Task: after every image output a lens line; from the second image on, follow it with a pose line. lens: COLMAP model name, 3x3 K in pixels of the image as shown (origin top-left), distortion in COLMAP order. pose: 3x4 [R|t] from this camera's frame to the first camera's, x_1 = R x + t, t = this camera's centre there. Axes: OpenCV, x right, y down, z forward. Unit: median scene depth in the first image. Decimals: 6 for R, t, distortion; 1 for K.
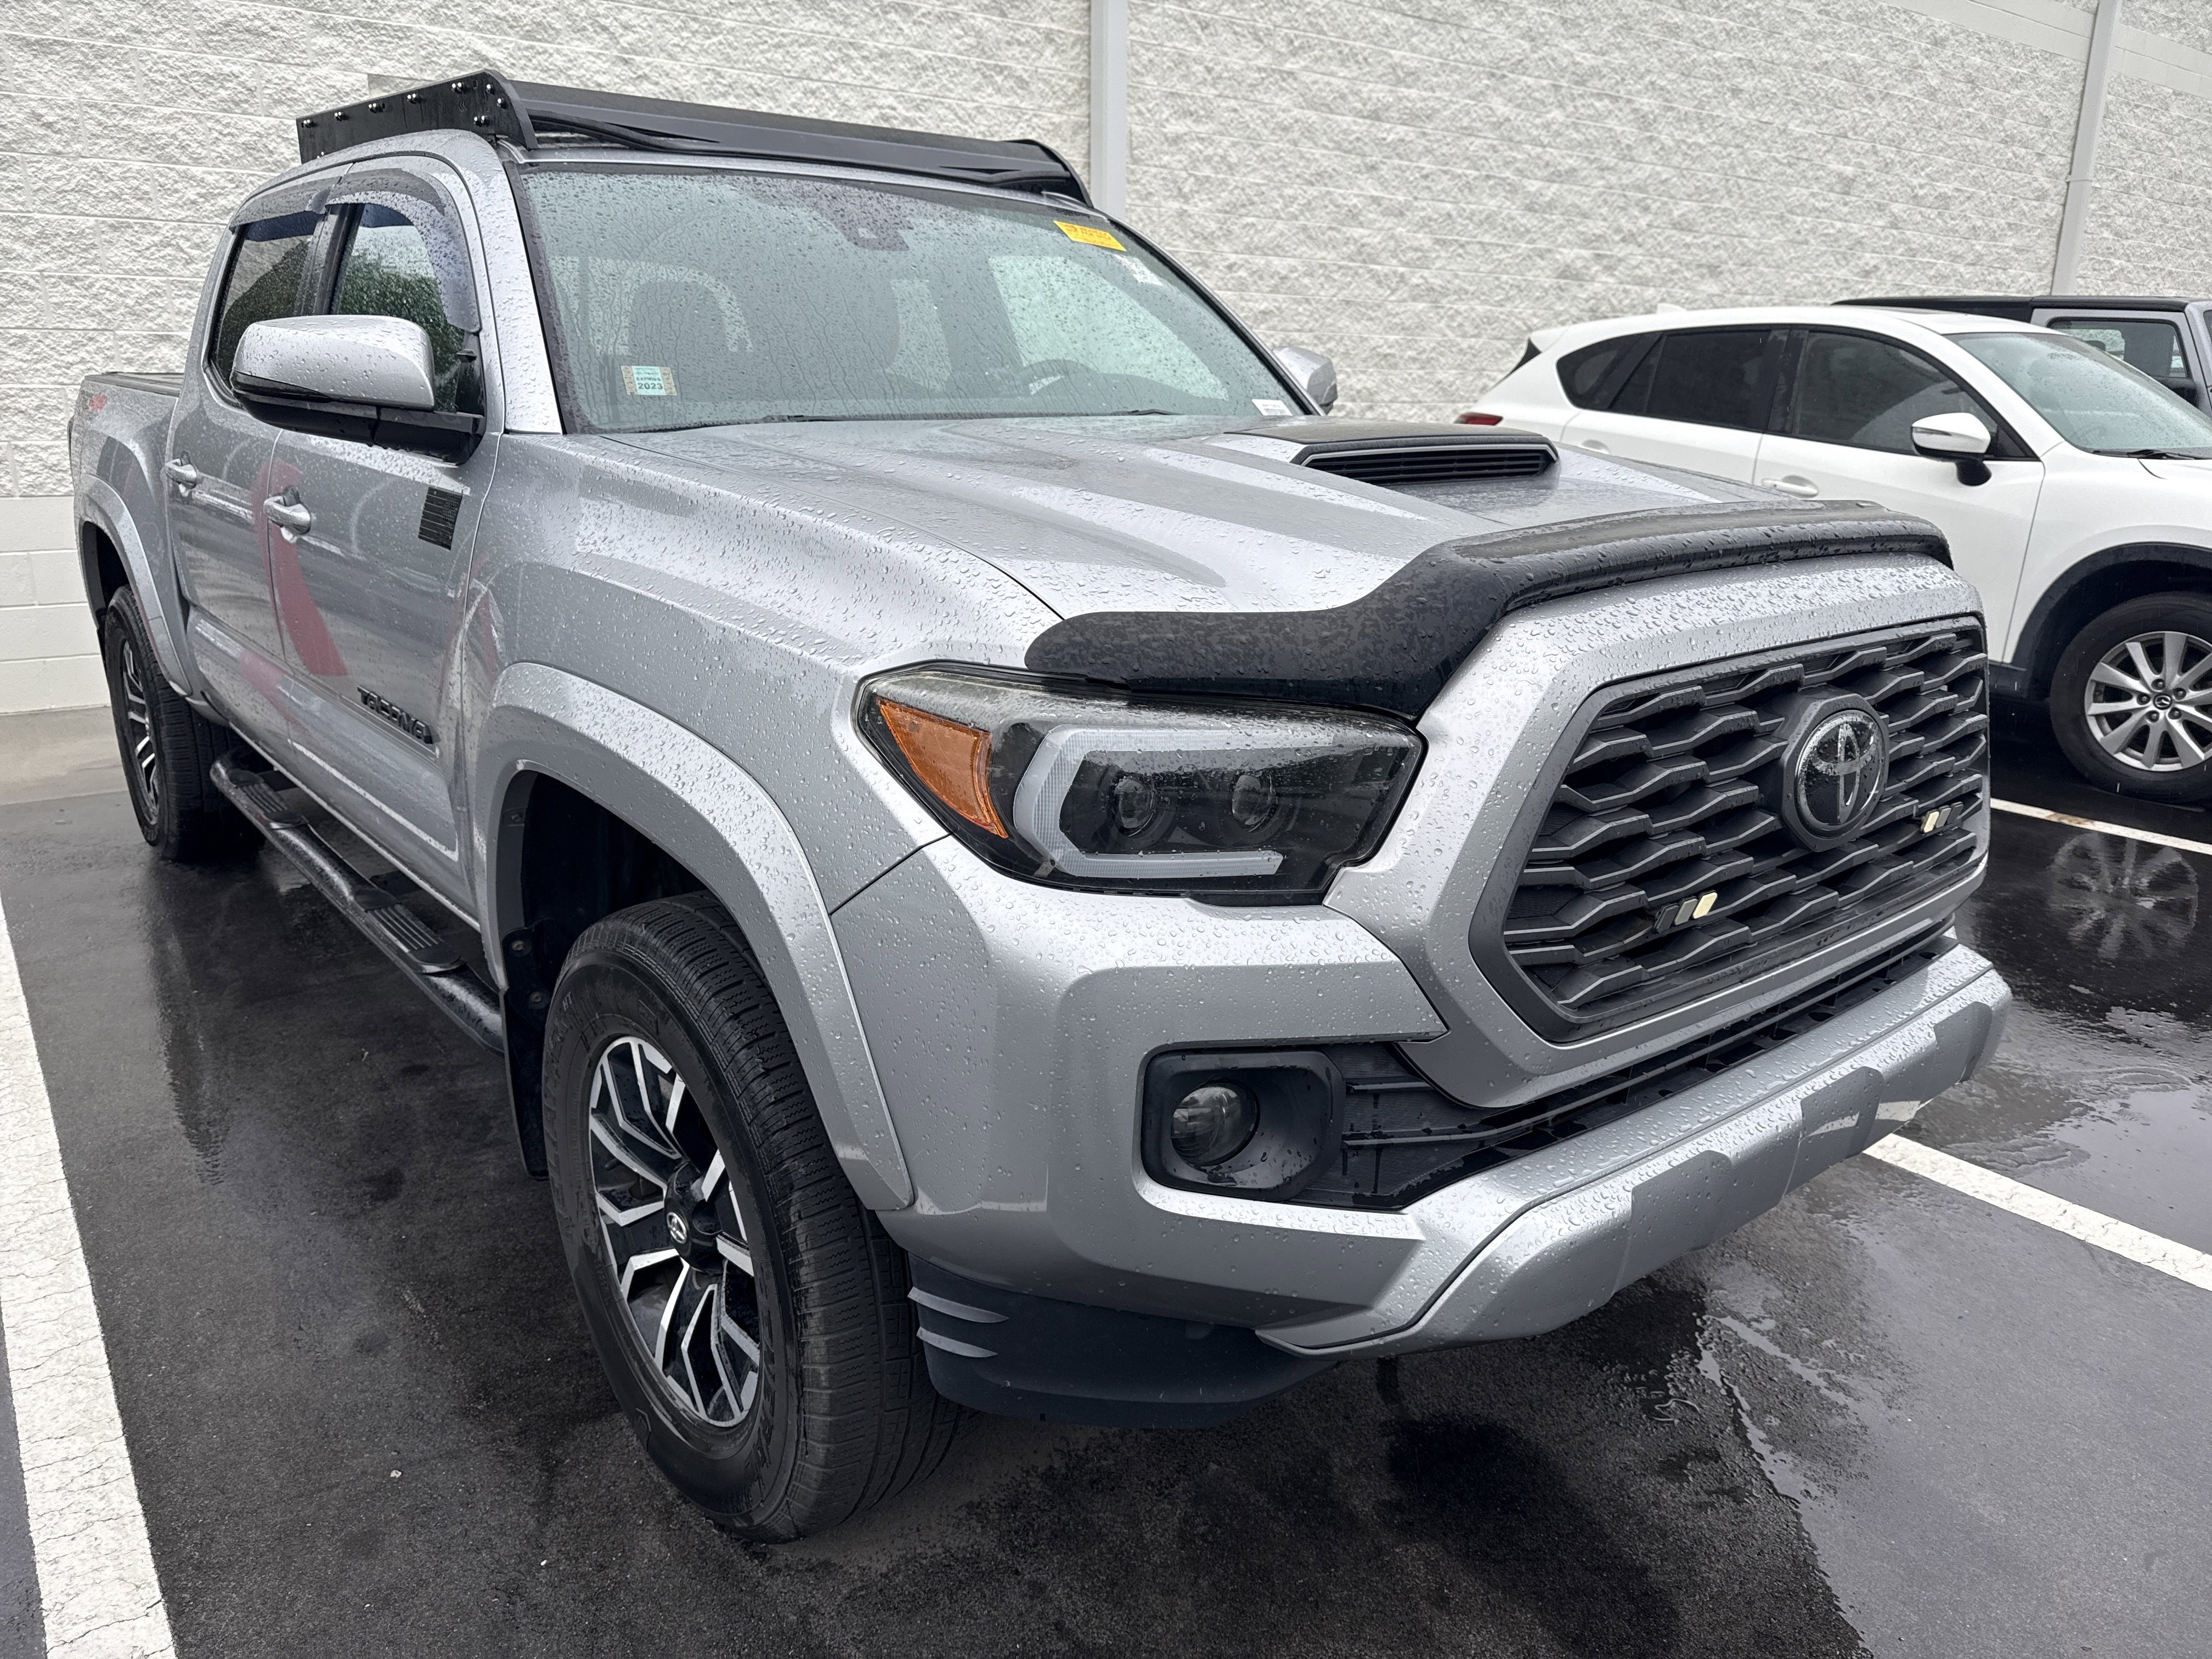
lens RADIAL K [[1604.4, 0, 1120.9], [0, 1604.4, 822.6], [0, 0, 1]] dist [0.008111, -0.007900]
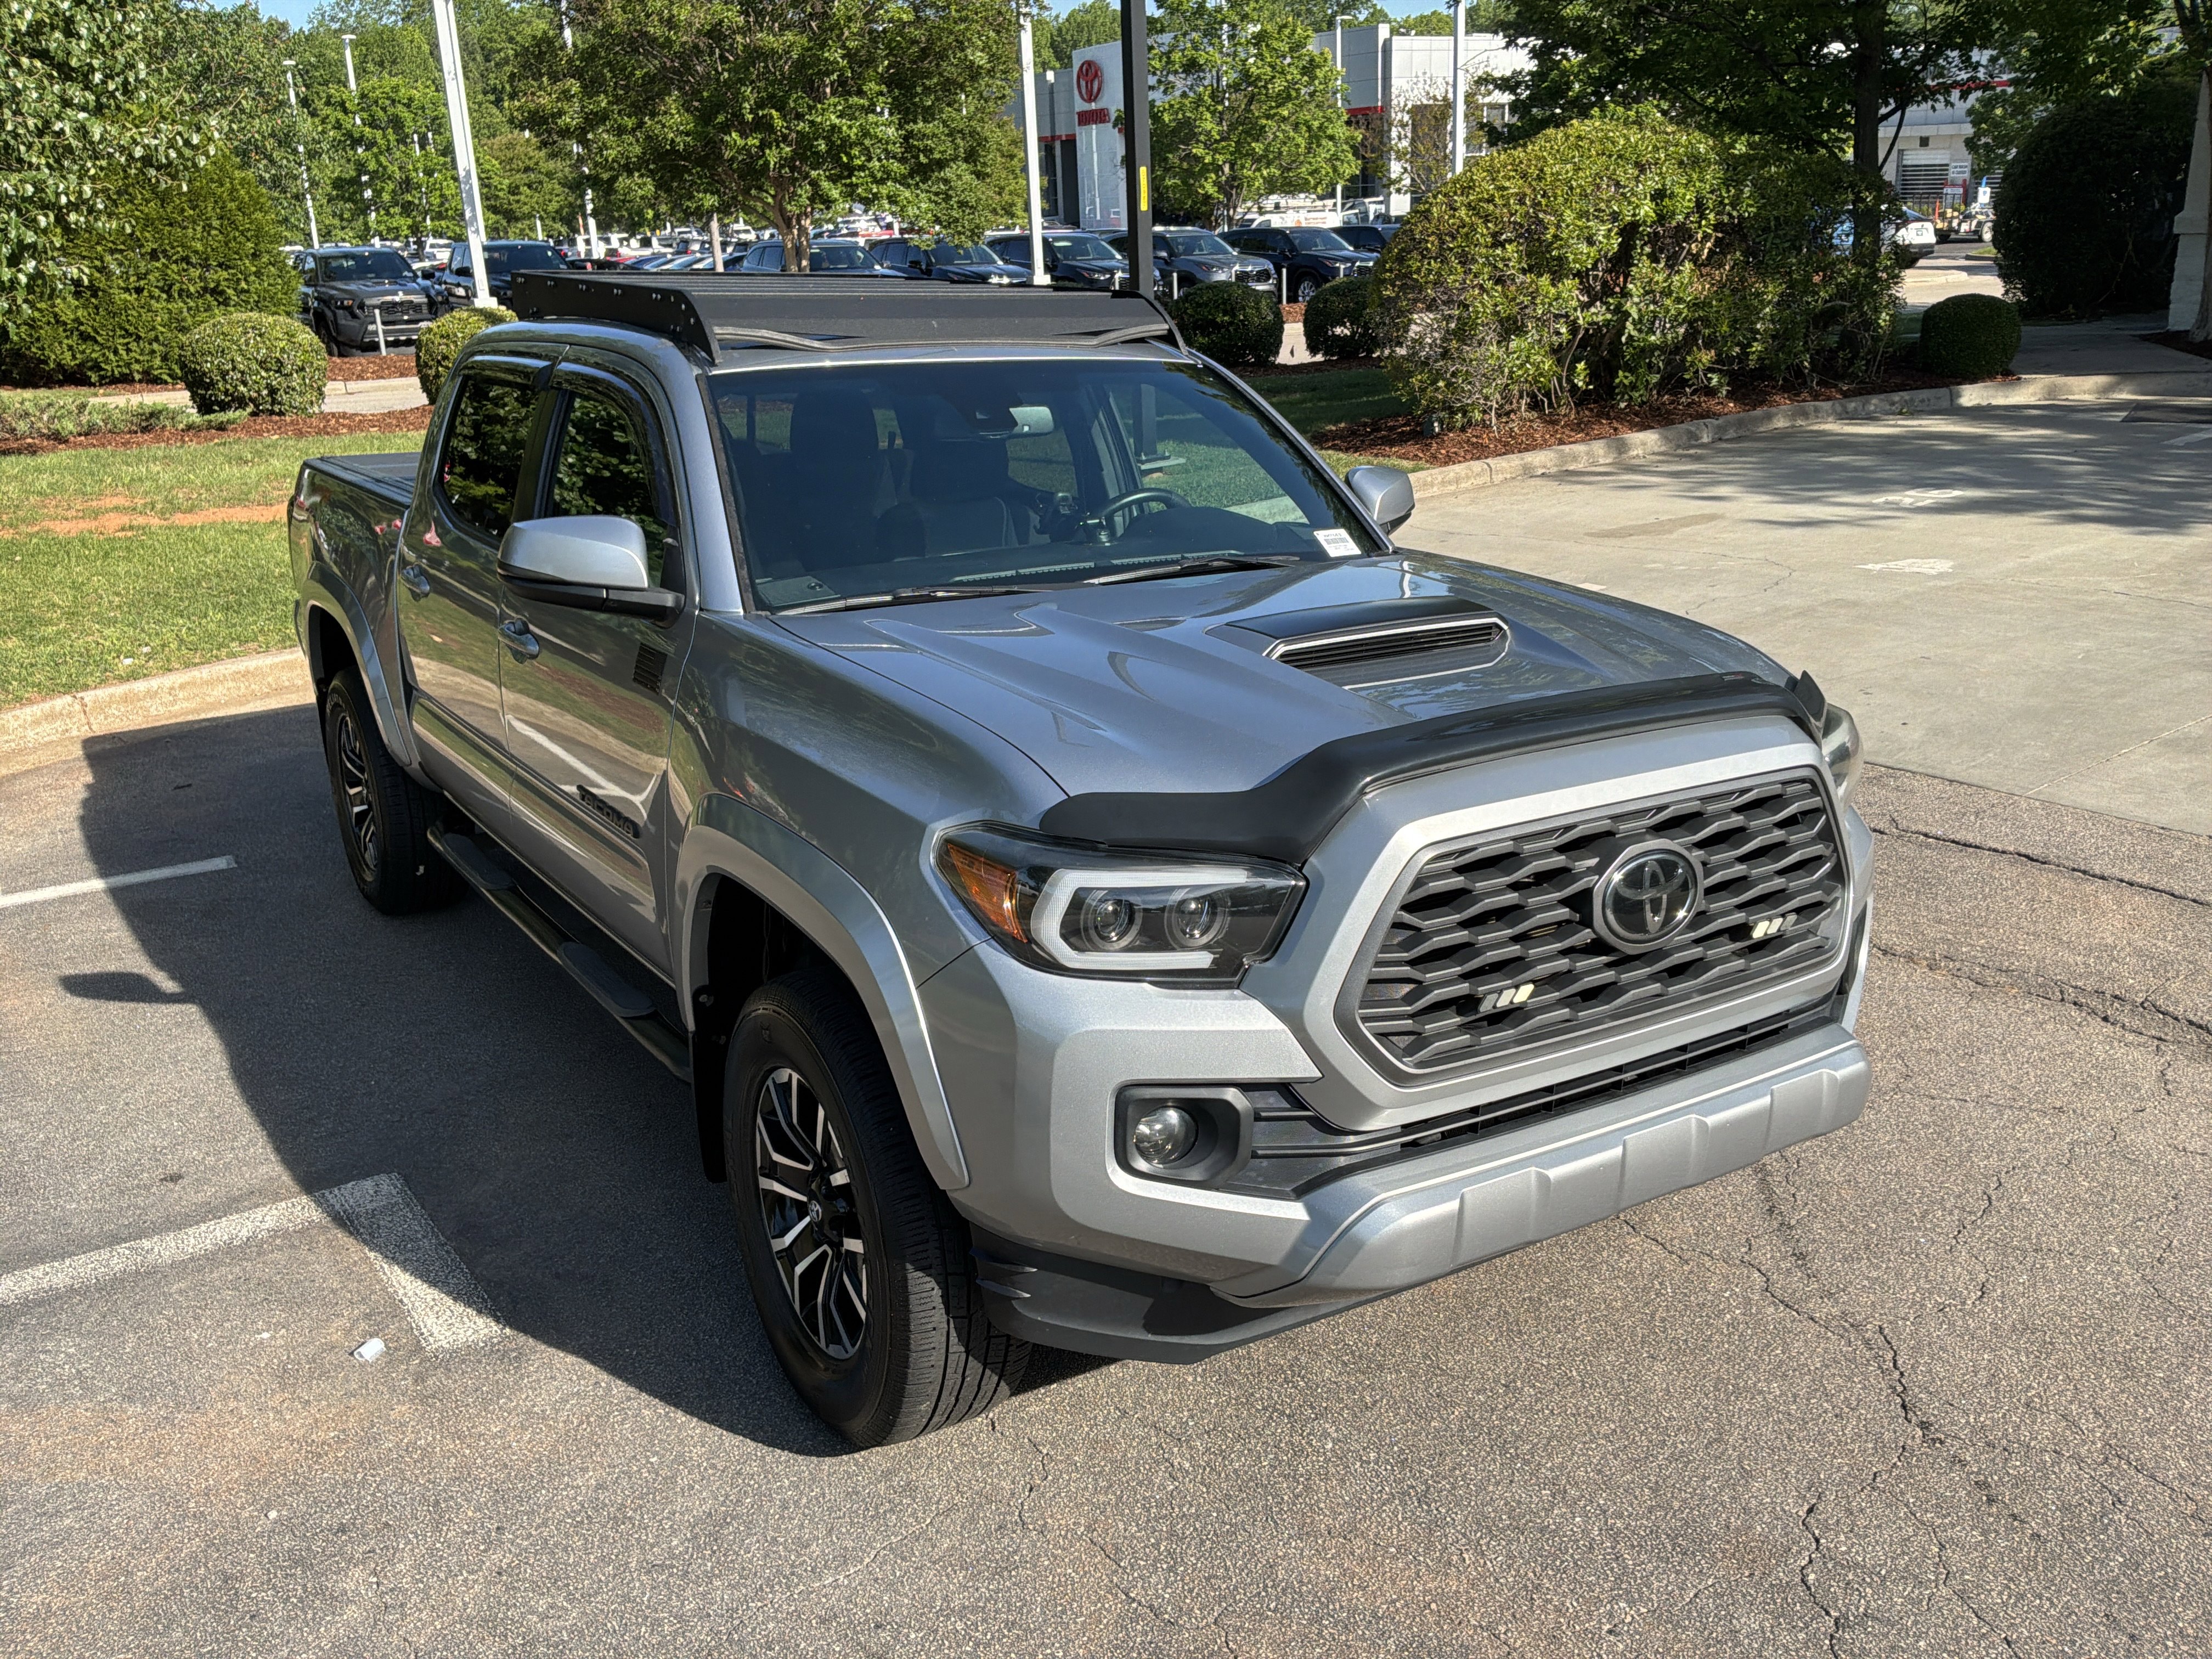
lens RADIAL K [[1899.3, 0, 1138.4], [0, 1899.3, 838.9], [0, 0, 1]] dist [0.050329, -0.111424]
pose [[0.992422, 0.009076, -0.122541, 0.198430], [-0.009554, 0.999949, -0.003320, -0.065245], [0.122505, 0.004465, 0.992458, -0.605835]]
